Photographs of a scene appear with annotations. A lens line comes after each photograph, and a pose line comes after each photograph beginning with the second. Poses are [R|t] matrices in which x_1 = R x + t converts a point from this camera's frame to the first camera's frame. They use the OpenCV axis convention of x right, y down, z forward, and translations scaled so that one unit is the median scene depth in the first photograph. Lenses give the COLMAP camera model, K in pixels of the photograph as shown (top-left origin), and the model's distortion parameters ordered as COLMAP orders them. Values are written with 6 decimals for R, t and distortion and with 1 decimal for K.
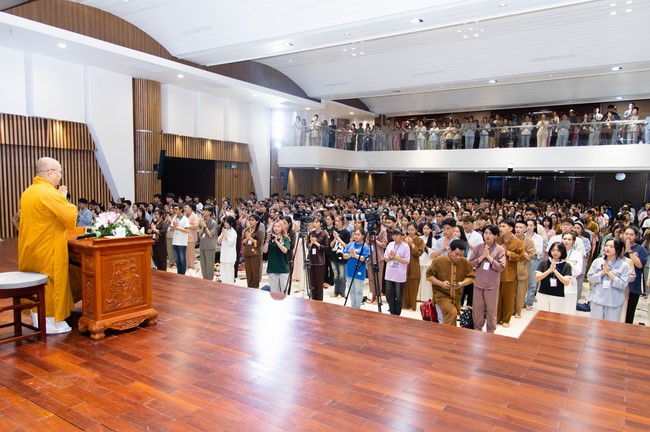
lens RADIAL K [[456.5, 0, 323.3], [0, 456.5, 219.6], [0, 0, 1]] dist [0.001557, 0.001395]
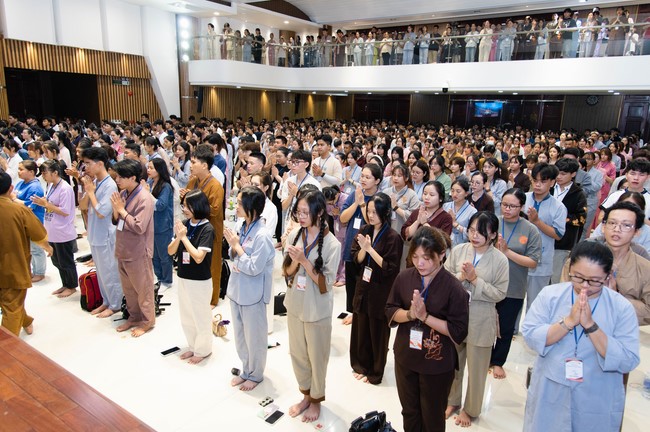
lens RADIAL K [[456.5, 0, 327.1], [0, 456.5, 214.5], [0, 0, 1]] dist [0.001557, 0.001395]
pose [[0.999725, 0.014345, -0.018525, 0.192719], [-0.011459, 0.989004, 0.147443, -0.002475], [0.020436, -0.147191, 0.988897, 0.114561]]
